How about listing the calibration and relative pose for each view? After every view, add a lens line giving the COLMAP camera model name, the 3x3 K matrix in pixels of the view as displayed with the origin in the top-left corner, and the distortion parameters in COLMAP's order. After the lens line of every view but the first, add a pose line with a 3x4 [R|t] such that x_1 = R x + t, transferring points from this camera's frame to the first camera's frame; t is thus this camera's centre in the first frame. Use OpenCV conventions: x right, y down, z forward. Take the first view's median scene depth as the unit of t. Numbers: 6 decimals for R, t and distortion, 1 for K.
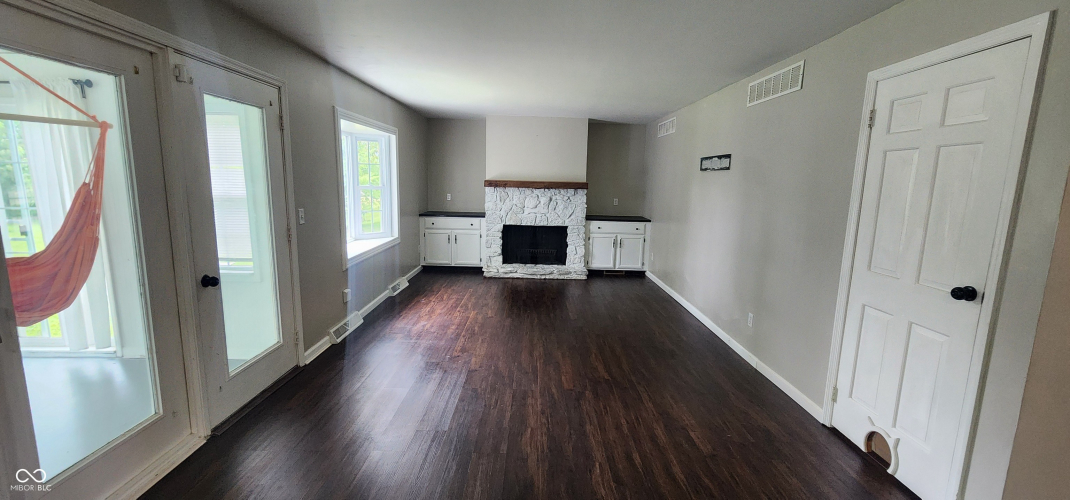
lens RADIAL K [[442.2, 0, 550.5], [0, 442.2, 253.3], [0, 0, 1]] dist [0.002245, 0.000037]
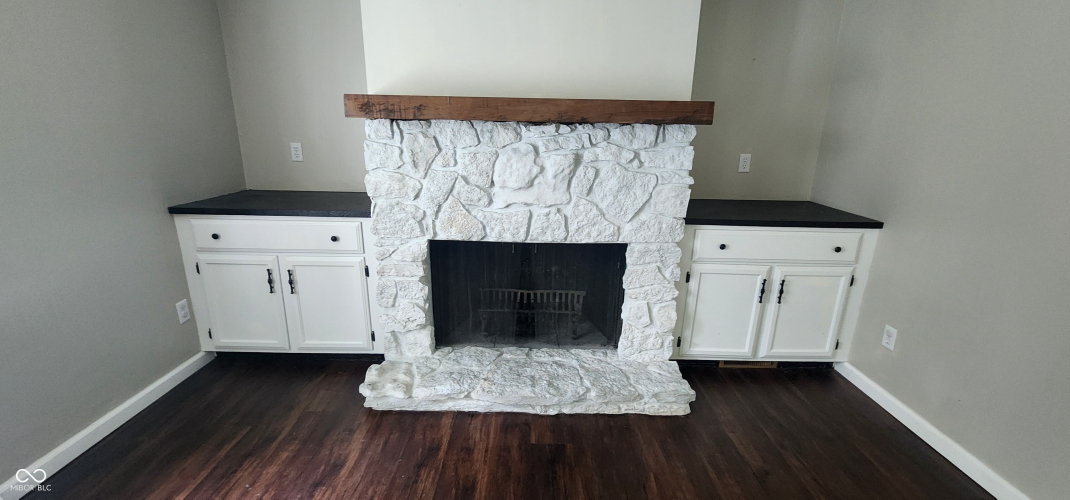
lens RADIAL K [[442.2, 0, 536.8], [0, 442.2, 250.9], [0, 0, 1]] dist [0.002245, 0.000037]
pose [[0.999960, -0.003852, -0.008125, -0.025459], [0.004543, 0.996212, 0.086842, -0.084656], [0.007759, -0.086875, 0.996189, 0.679611]]
